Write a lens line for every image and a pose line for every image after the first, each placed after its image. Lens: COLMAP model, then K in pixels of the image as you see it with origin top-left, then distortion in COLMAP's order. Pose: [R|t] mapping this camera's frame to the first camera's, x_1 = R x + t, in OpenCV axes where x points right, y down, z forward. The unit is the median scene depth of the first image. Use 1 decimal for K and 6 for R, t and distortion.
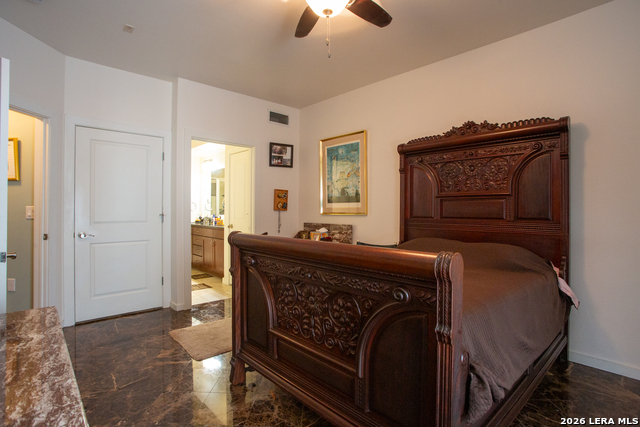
lens RADIAL K [[318.3, 0, 316.3], [0, 318.3, 213.3], [0, 0, 1]] dist [-0.055044, 0.018771]
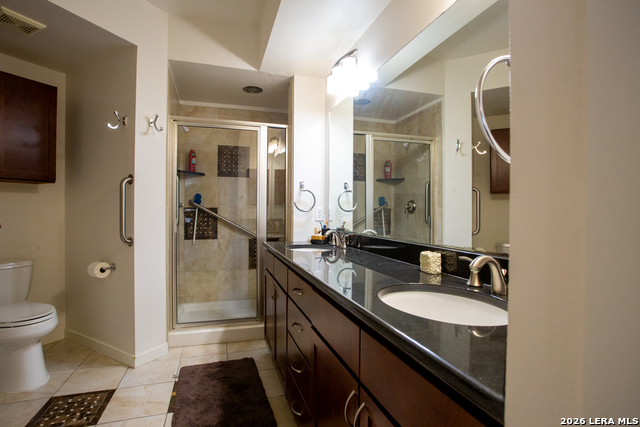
lens RADIAL K [[318.3, 0, 319.3], [0, 318.3, 213.9], [0, 0, 1]] dist [-0.055044, 0.018771]
pose [[0.903901, -0.002500, -0.427735, -0.207703], [-0.004861, 0.999858, -0.016116, 0.000758], [0.427714, 0.016647, 0.903761, 0.641326]]
